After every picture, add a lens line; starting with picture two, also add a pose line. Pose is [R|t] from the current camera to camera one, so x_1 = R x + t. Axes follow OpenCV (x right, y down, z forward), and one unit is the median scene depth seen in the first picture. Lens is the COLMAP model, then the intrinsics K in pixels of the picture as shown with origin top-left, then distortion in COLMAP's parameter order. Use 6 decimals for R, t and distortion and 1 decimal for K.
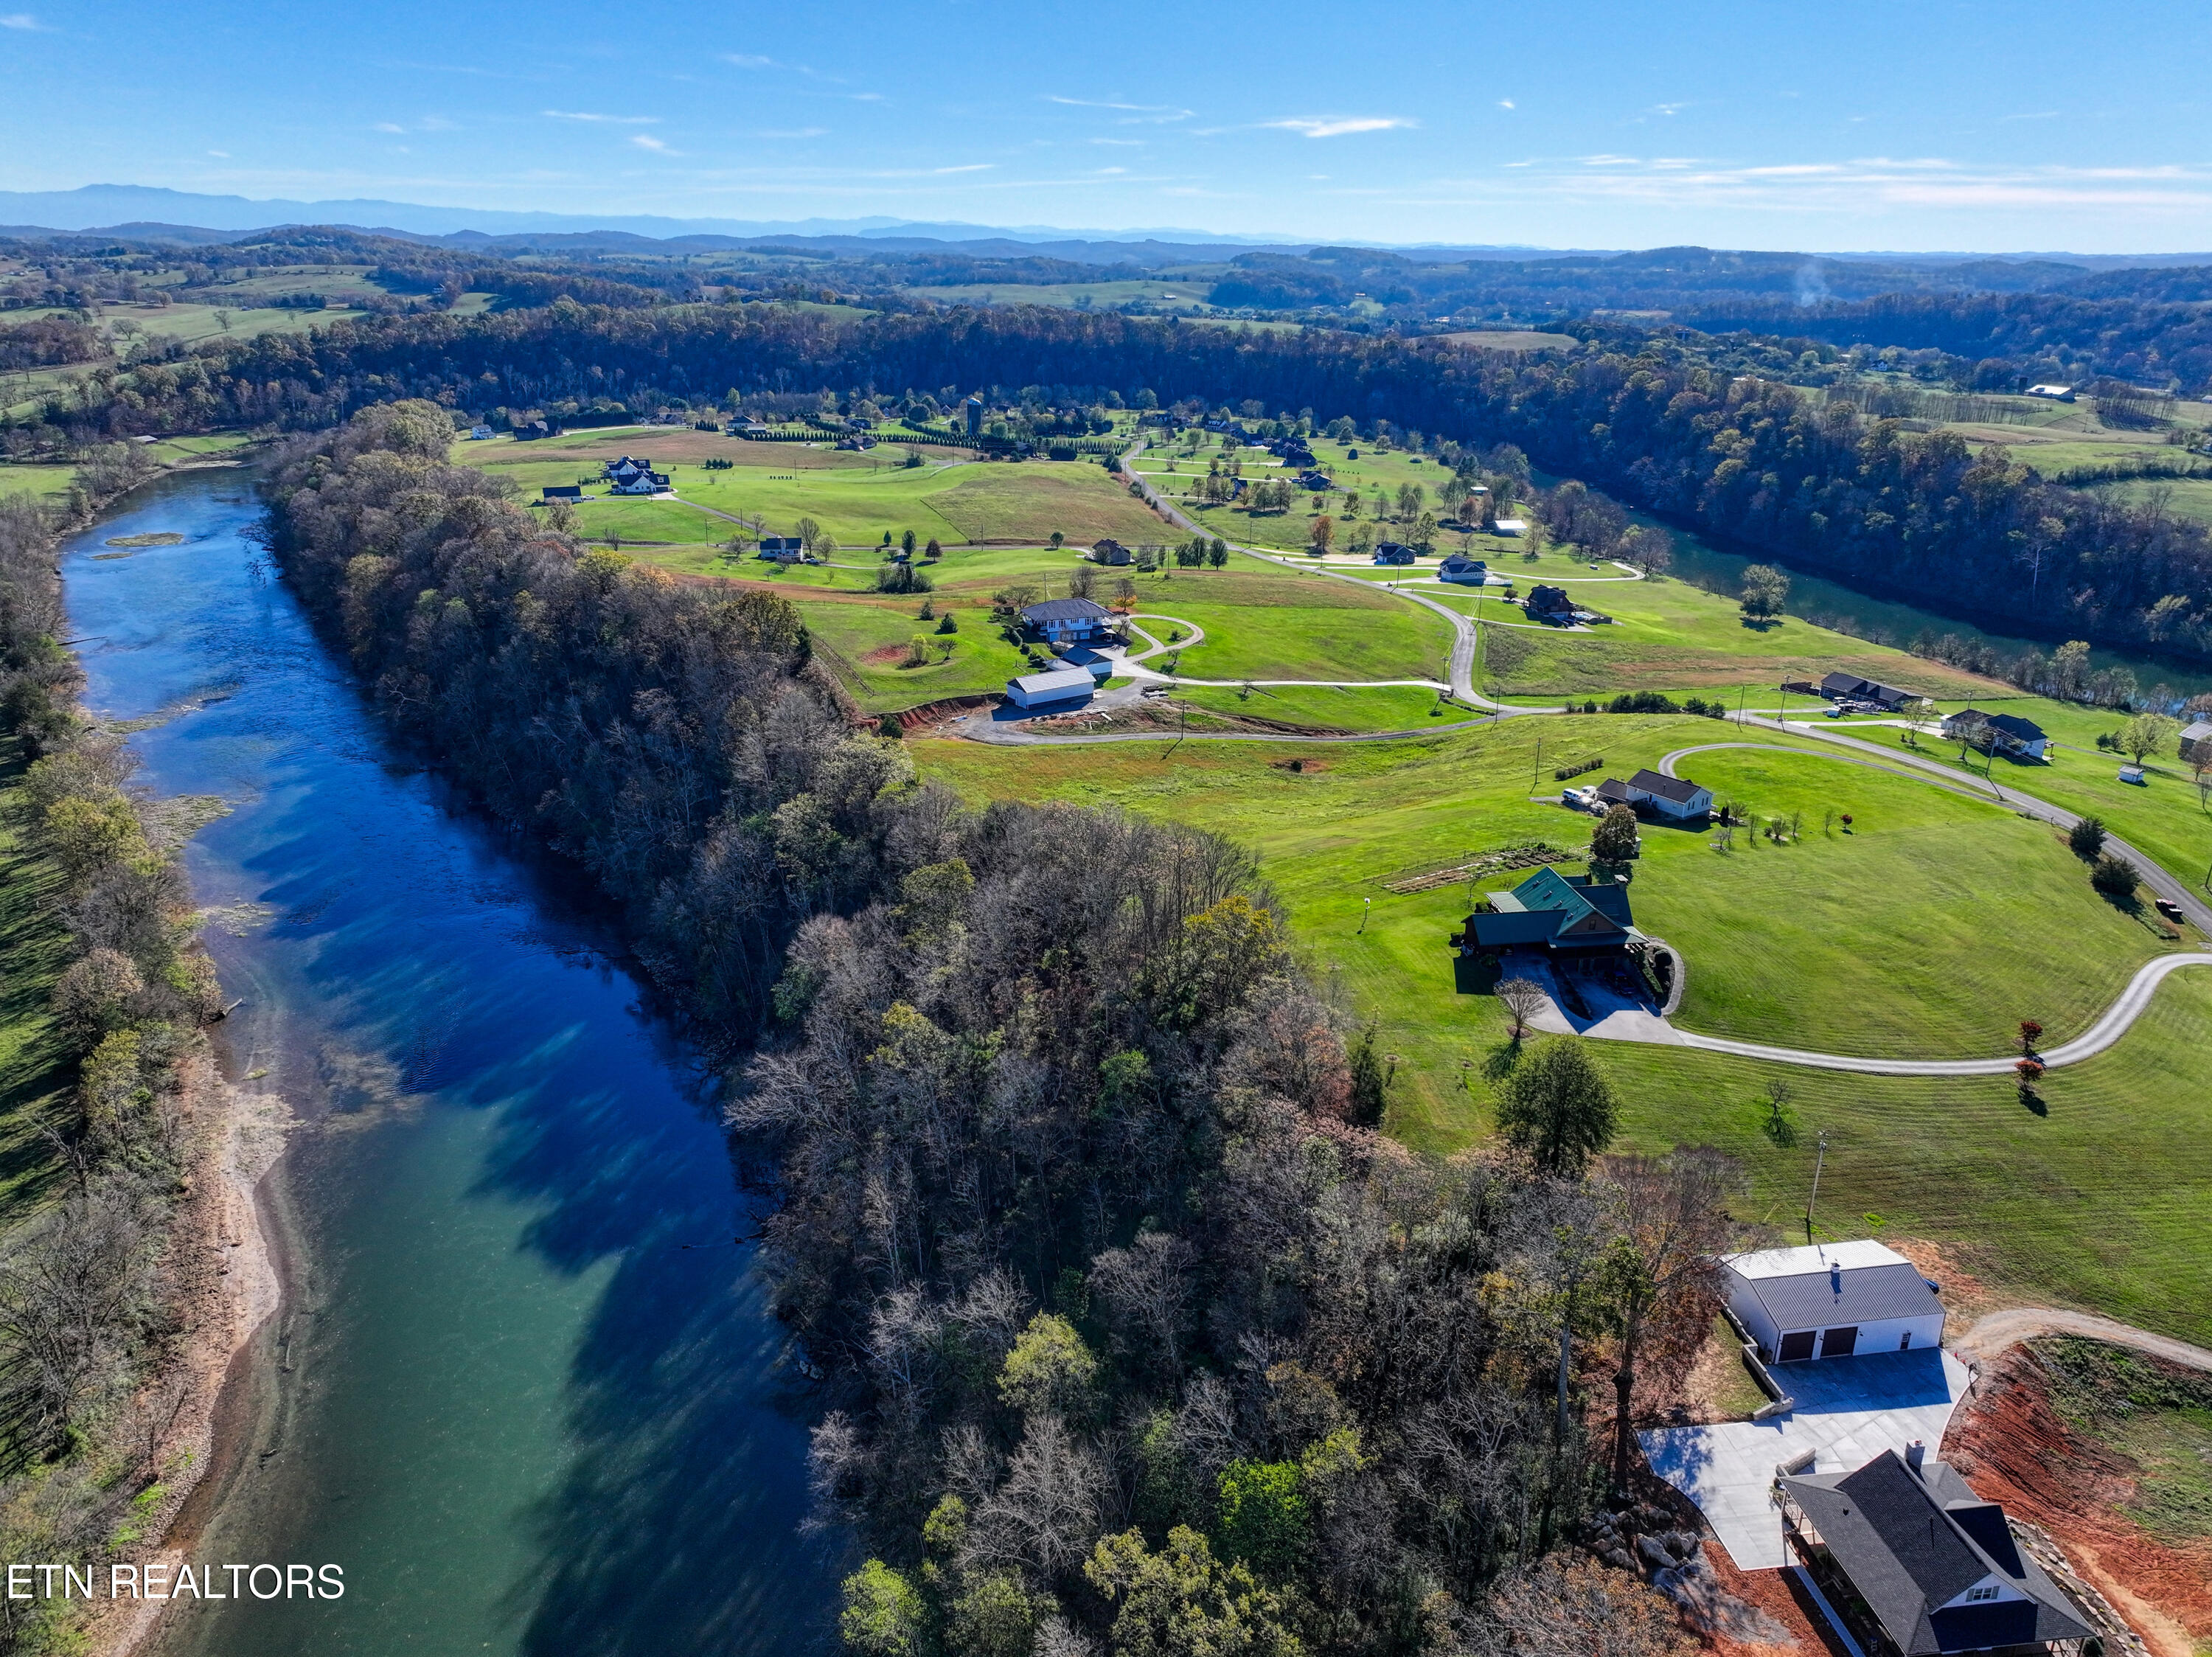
lens RADIAL K [[1564.0, 0, 1112.0], [0, 1564.0, 821.2], [0, 0, 1]] dist [-0.006895, 0.025732]
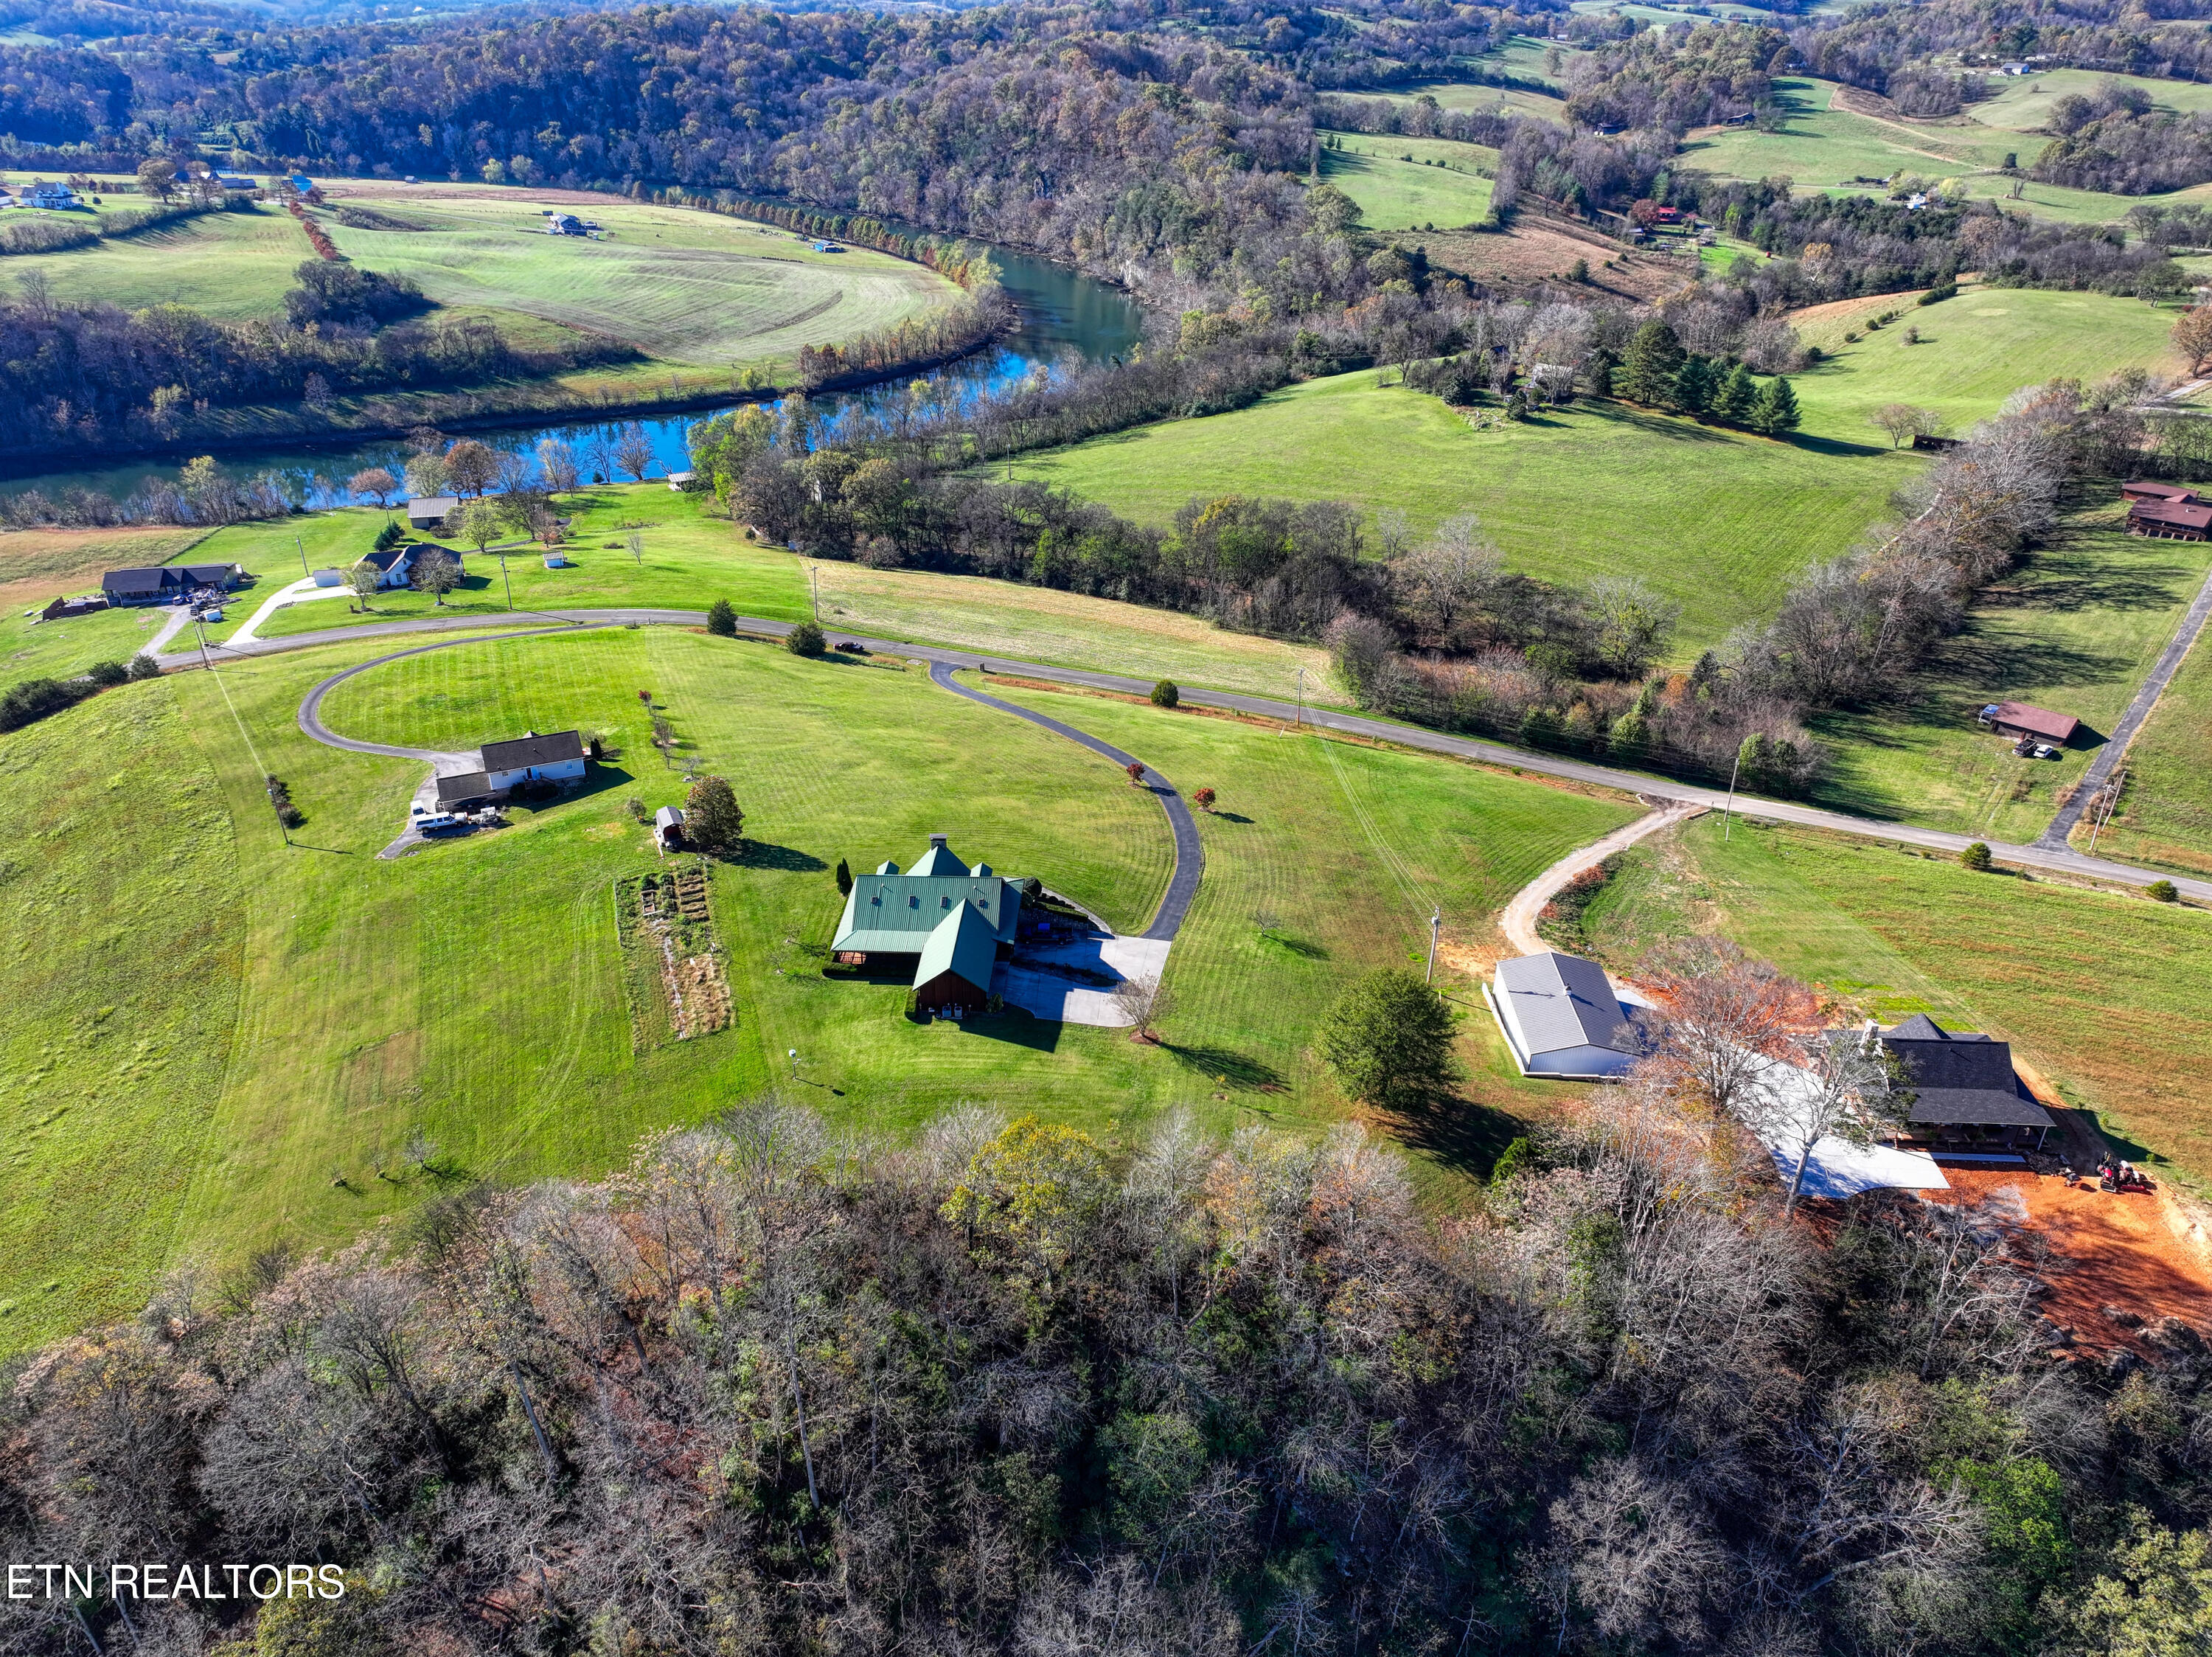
lens RADIAL K [[1564.0, 0, 1112.0], [0, 1564.0, 821.2], [0, 0, 1]] dist [-0.006895, 0.025732]
pose [[0.173014, -0.464744, 0.868377, -0.162459], [0.333443, 0.857248, 0.392354, -0.116956], [-0.926759, 0.221671, 0.303282, 0.306170]]
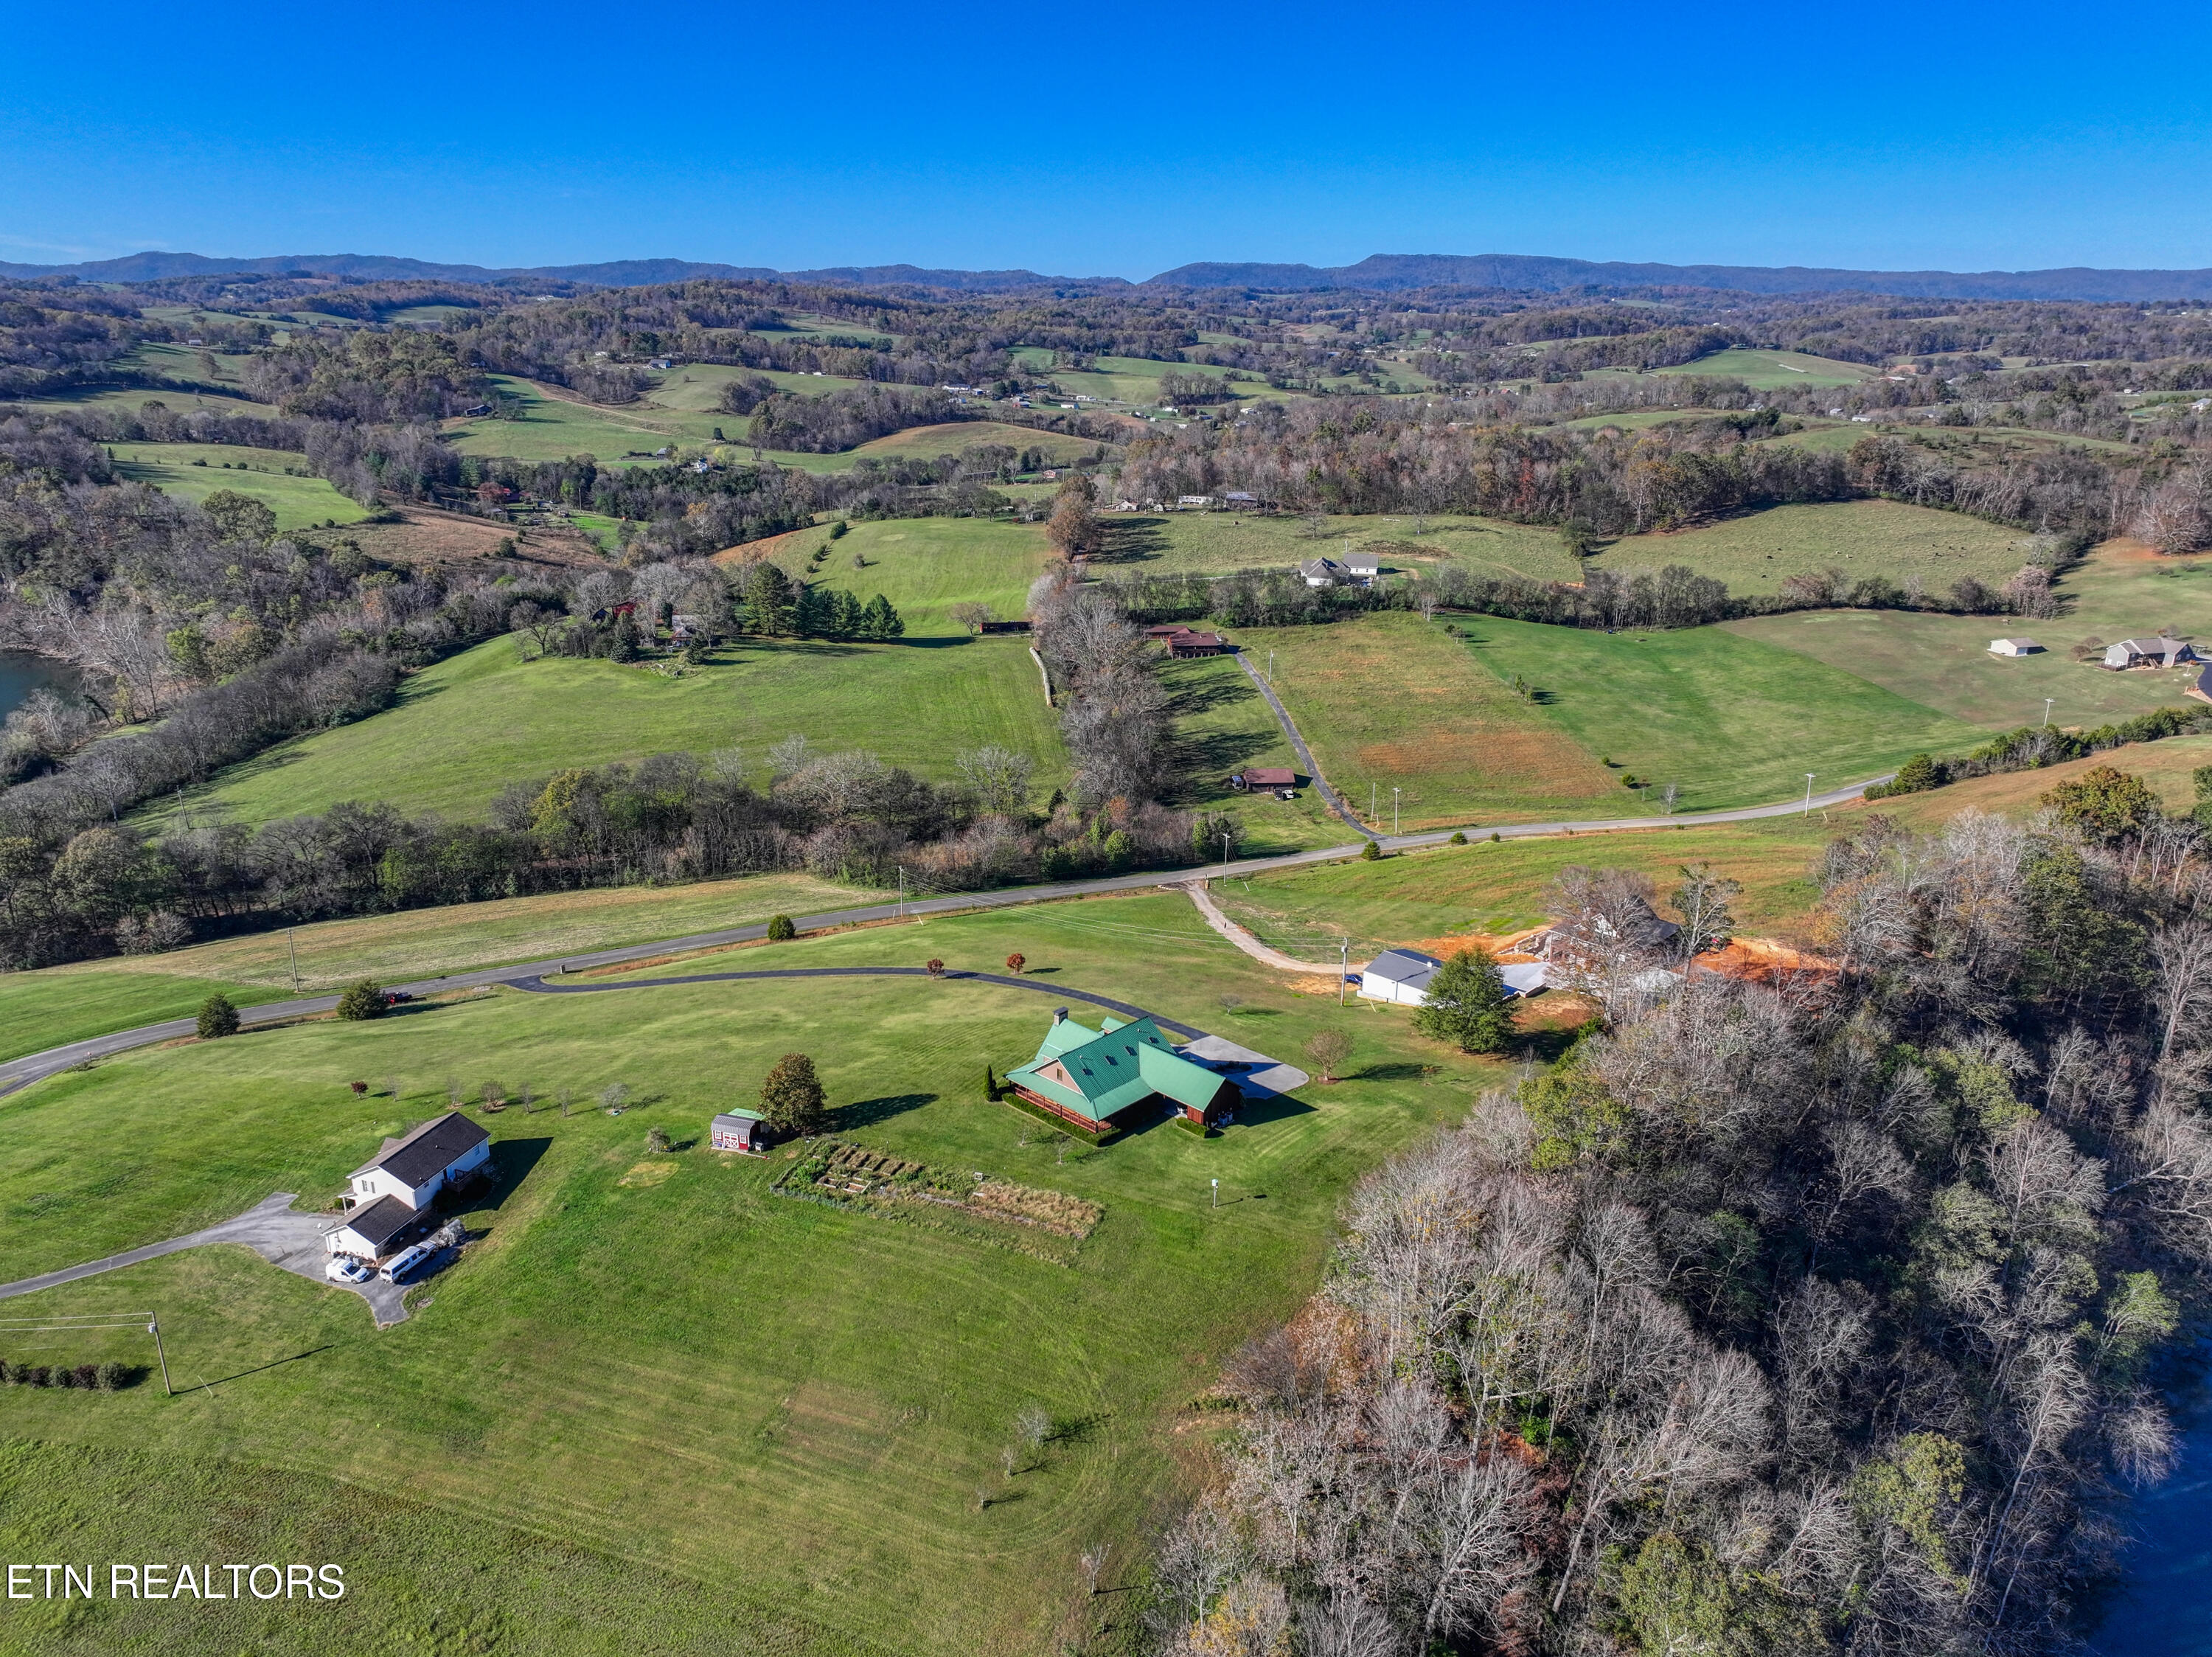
lens RADIAL K [[1564.0, 0, 1112.0], [0, 1564.0, 821.2], [0, 0, 1]] dist [-0.006895, 0.025732]
pose [[-0.626104, -0.250941, 0.738256, -0.145918], [0.256709, 0.827678, 0.499048, -0.225821], [-0.736270, 0.501973, -0.453794, 0.614846]]
